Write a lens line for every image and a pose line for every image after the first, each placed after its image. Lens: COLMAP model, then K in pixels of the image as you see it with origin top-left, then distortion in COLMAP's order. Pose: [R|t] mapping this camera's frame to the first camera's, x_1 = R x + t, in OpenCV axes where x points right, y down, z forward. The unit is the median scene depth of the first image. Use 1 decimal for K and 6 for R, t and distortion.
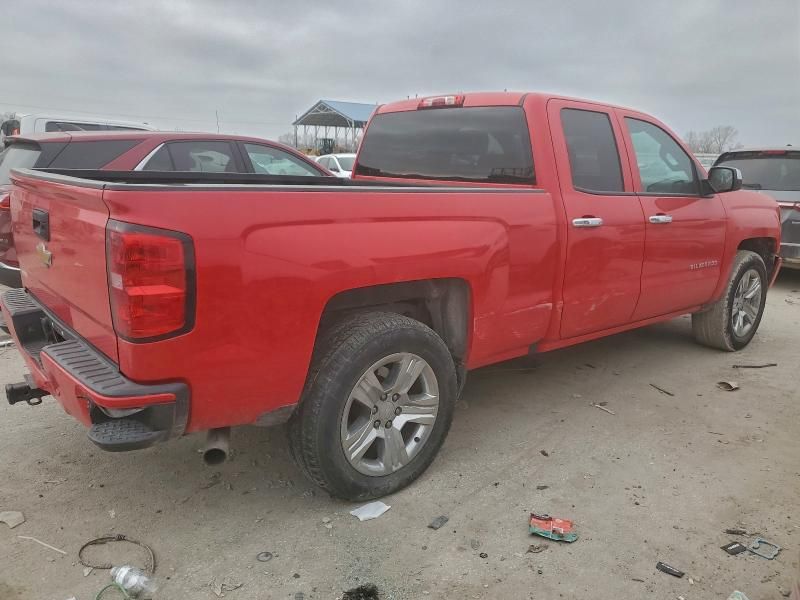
lens RADIAL K [[606.3, 0, 400.0], [0, 606.3, 300.0], [0, 0, 1]] dist [0.019659, 0.005152]
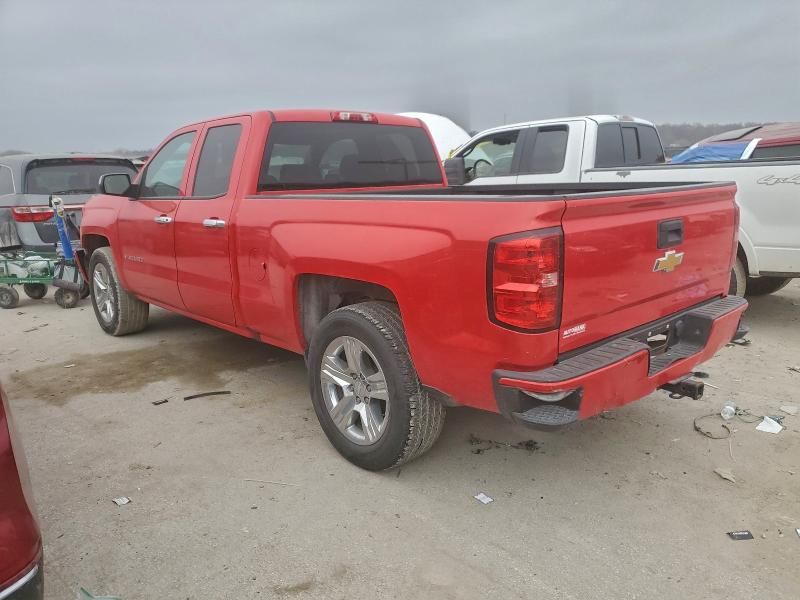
lens RADIAL K [[606.3, 0, 400.0], [0, 606.3, 300.0], [0, 0, 1]] dist [0.019659, 0.005152]
pose [[-0.020433, -0.240751, 0.970372, -1.129279], [0.247407, 0.939171, 0.238219, -0.264269], [-0.968696, 0.244944, 0.040373, 0.987921]]
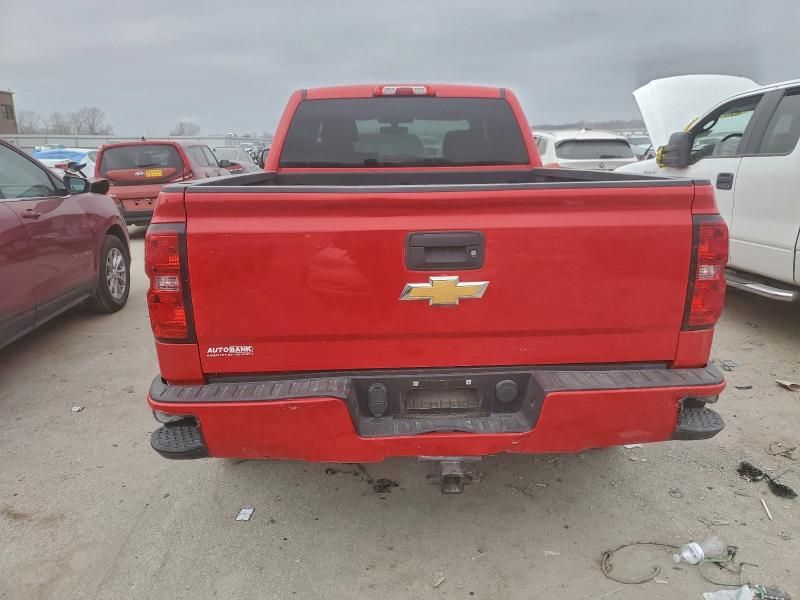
lens RADIAL K [[606.3, 0, 400.0], [0, 606.3, 300.0], [0, 0, 1]] dist [0.019659, 0.005152]
pose [[0.613302, -0.225757, 0.756898, -0.821225], [0.205177, 0.970922, 0.123342, -0.114382], [-0.762734, 0.079652, 0.641788, 0.385914]]
